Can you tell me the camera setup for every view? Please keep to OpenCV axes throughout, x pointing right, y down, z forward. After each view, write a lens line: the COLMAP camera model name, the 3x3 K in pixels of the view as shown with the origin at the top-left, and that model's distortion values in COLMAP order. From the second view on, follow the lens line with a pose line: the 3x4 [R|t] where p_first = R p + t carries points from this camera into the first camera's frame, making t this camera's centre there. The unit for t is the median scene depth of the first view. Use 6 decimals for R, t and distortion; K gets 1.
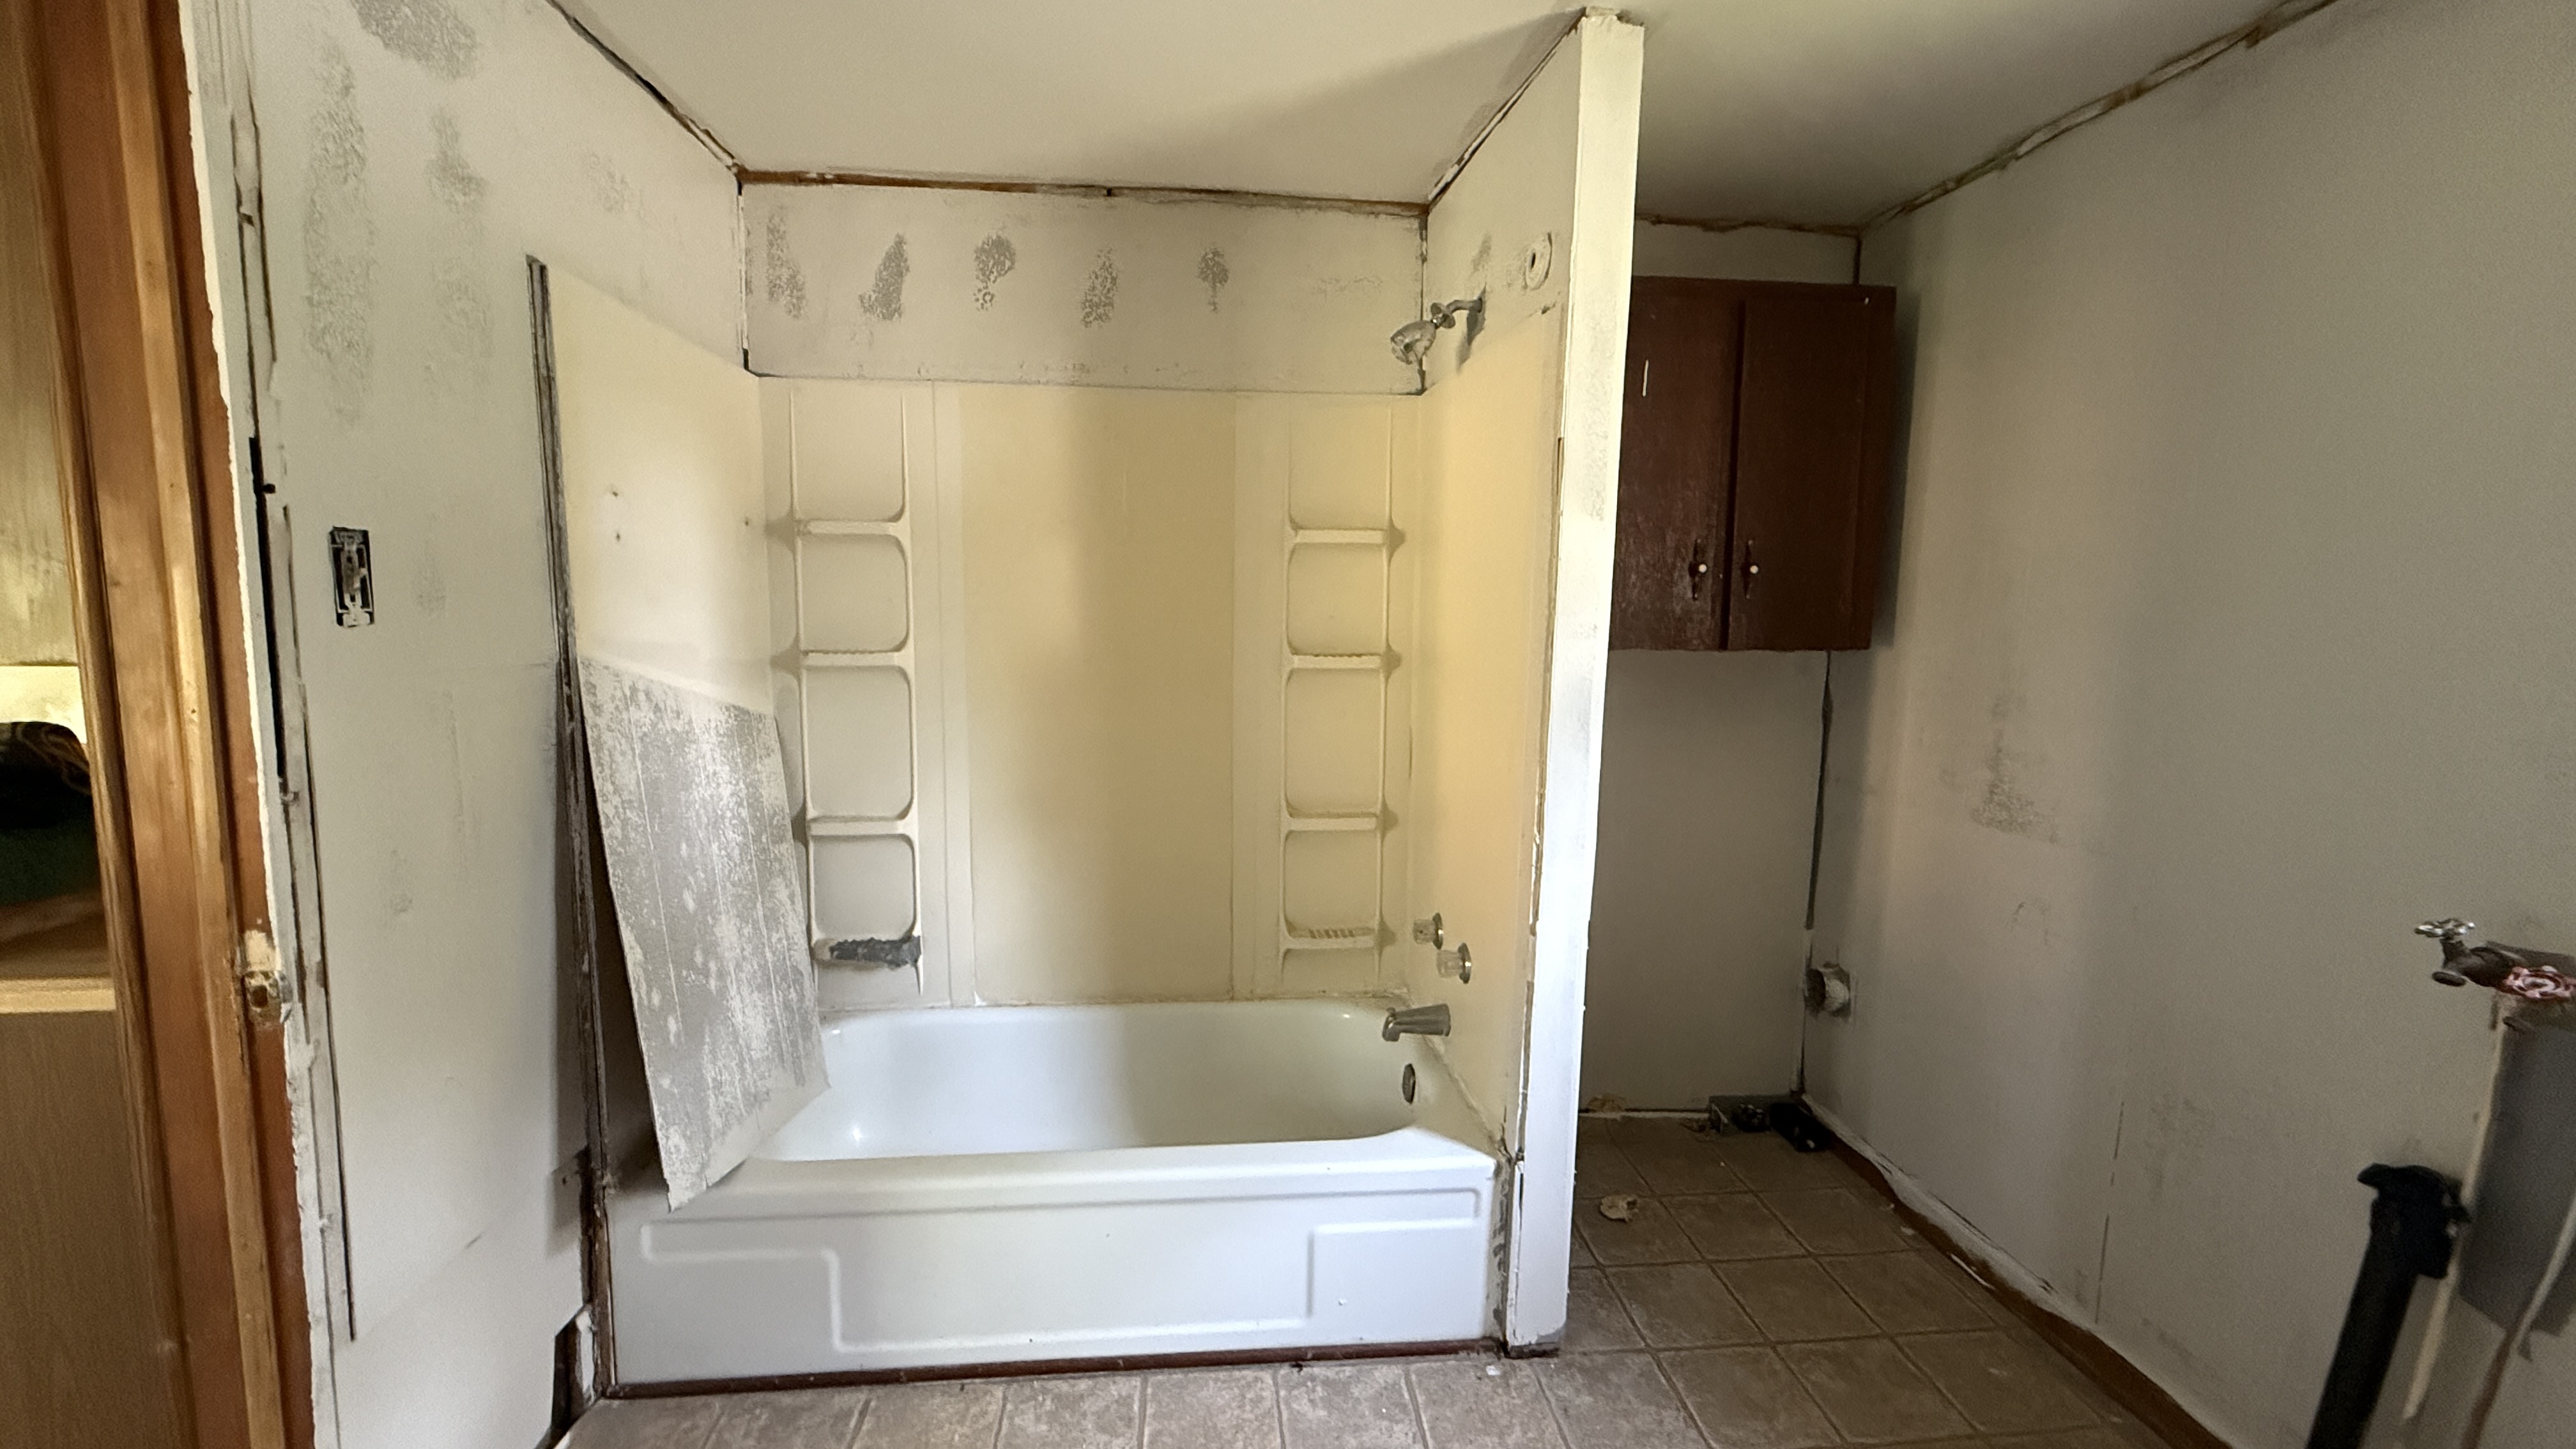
lens RADIAL K [[1026.5, 0, 1281.3], [0, 1026.5, 720.6], [0, 0, 1]] dist [0.000119, 0.000157]
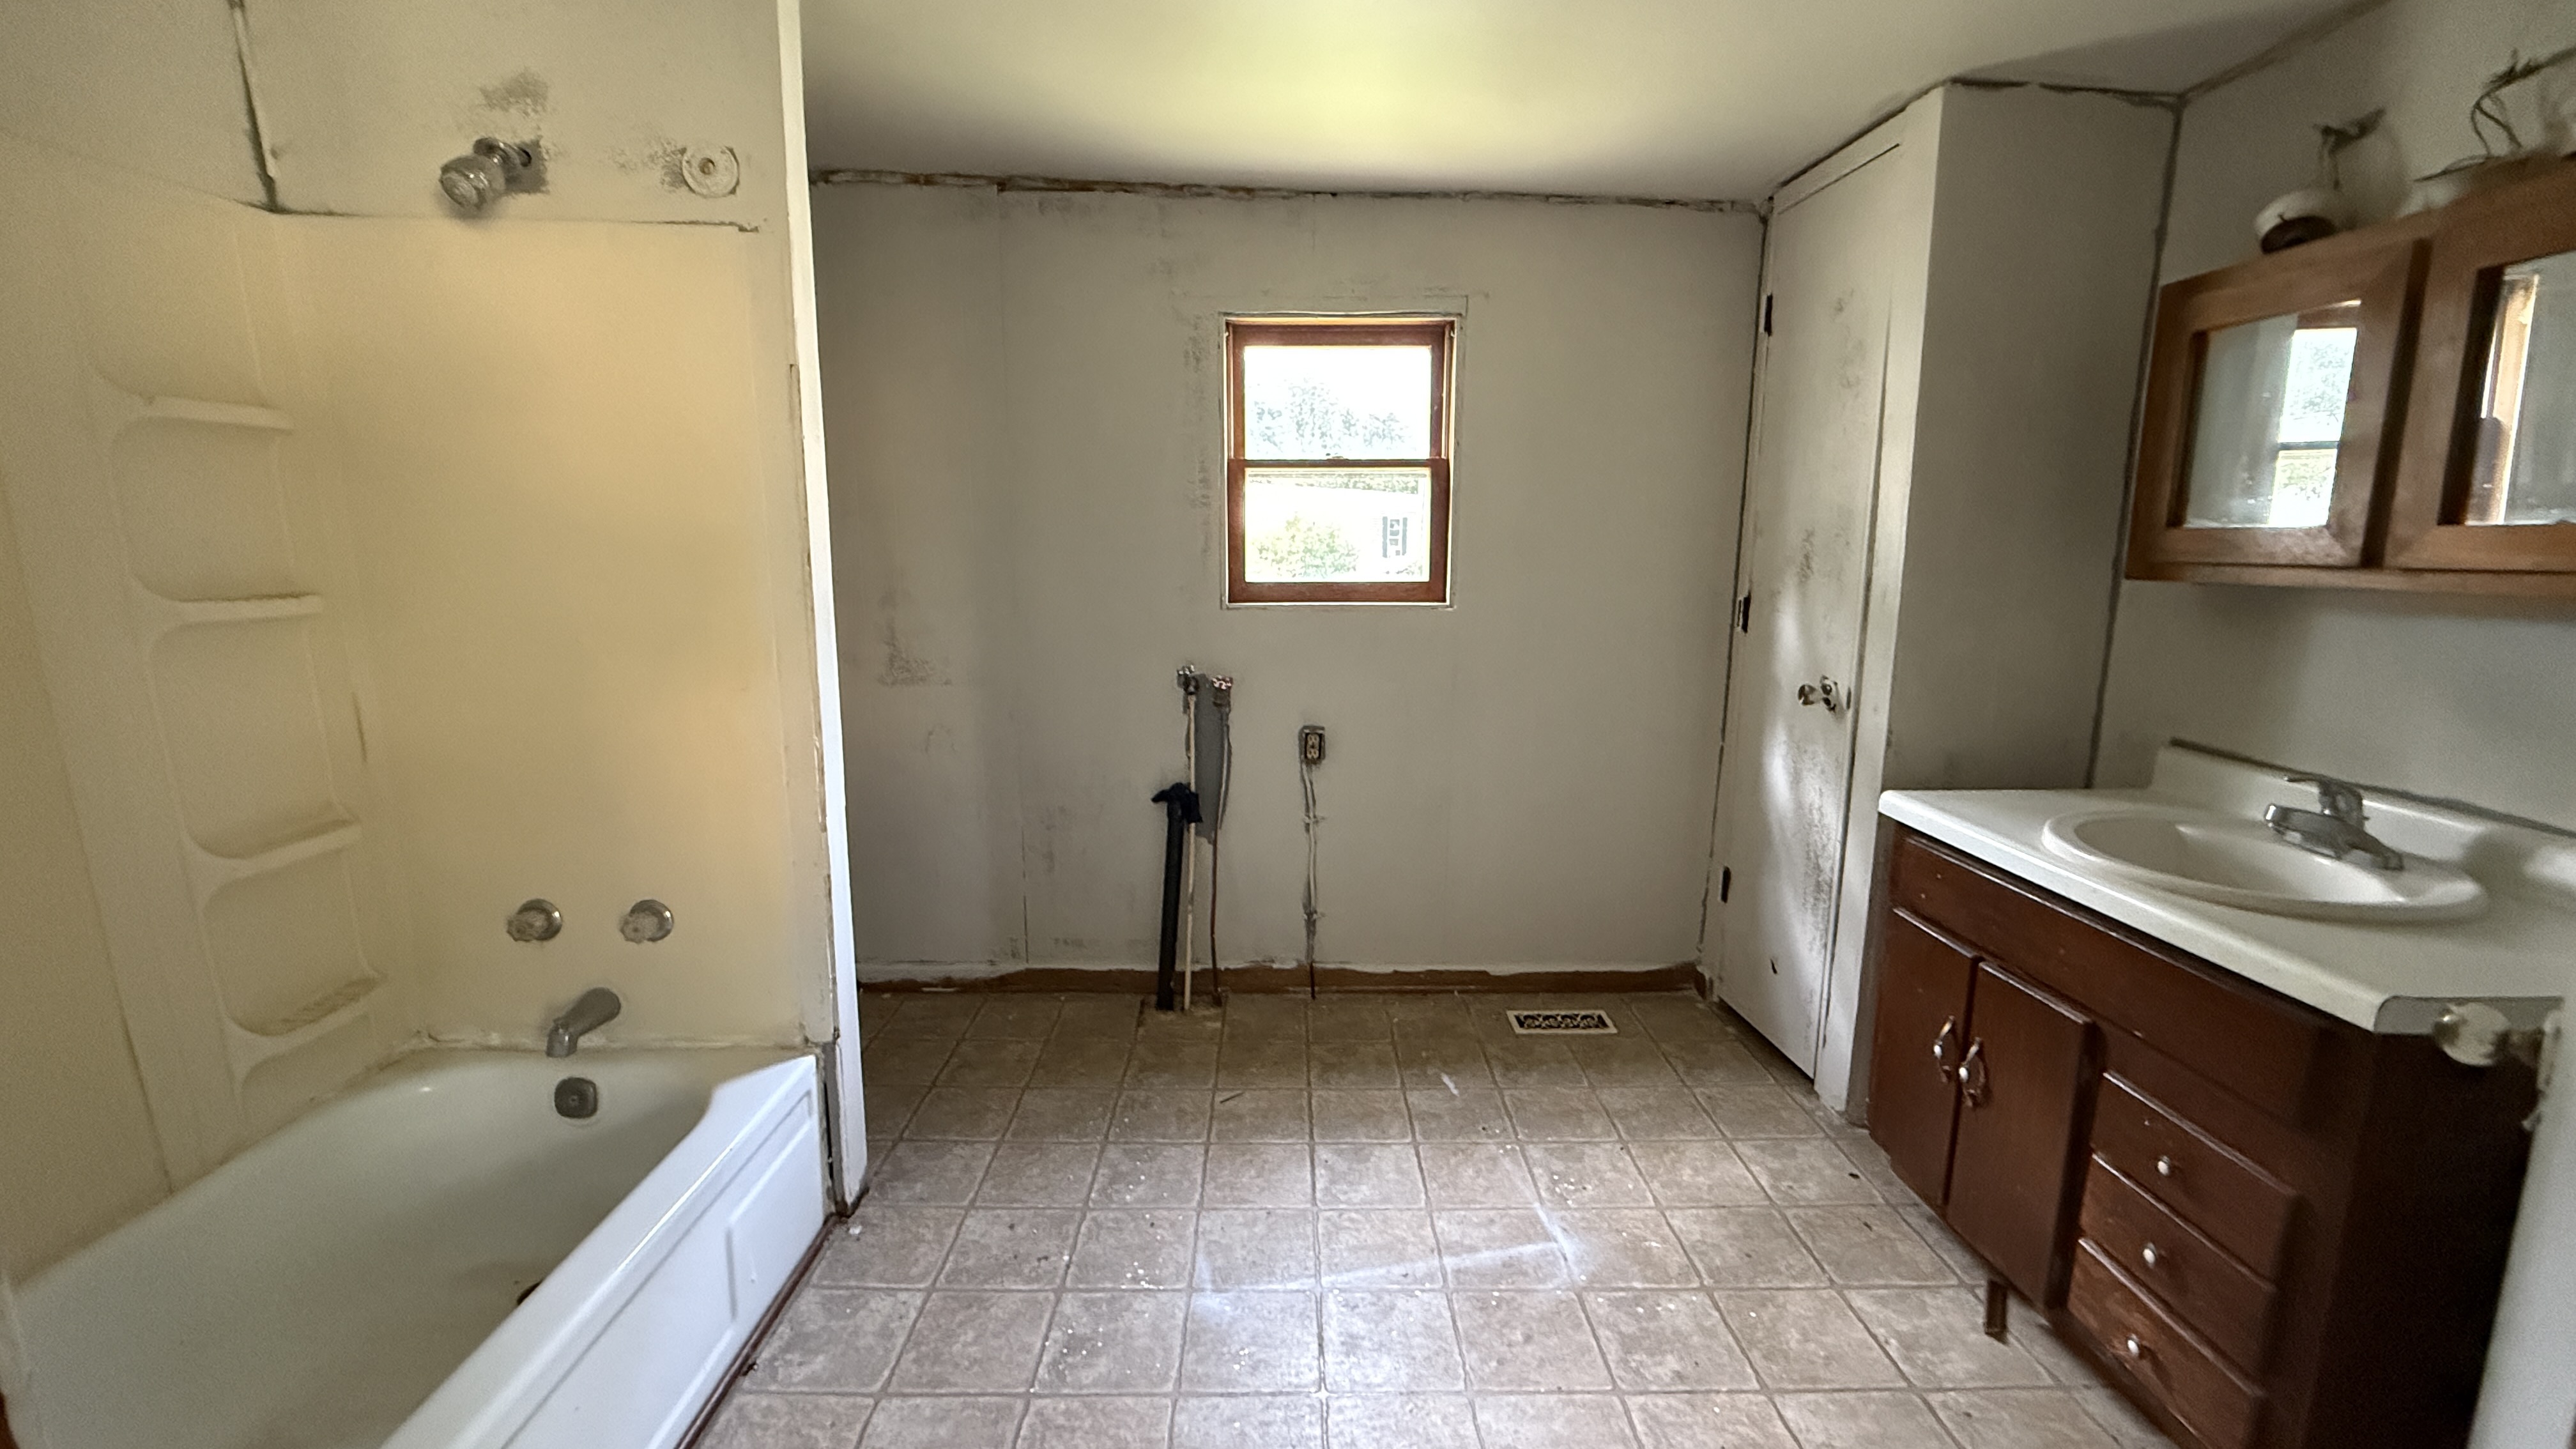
lens RADIAL K [[1026.5, 0, 1290.8], [0, 1026.5, 728.7], [0, 0, 1]] dist [0.000119, 0.000157]
pose [[0.071546, -0.190311, 0.979113, -0.711022], [0.103306, 0.977764, 0.182500, -0.042240], [-0.992073, 0.088091, 0.089616, 0.379277]]
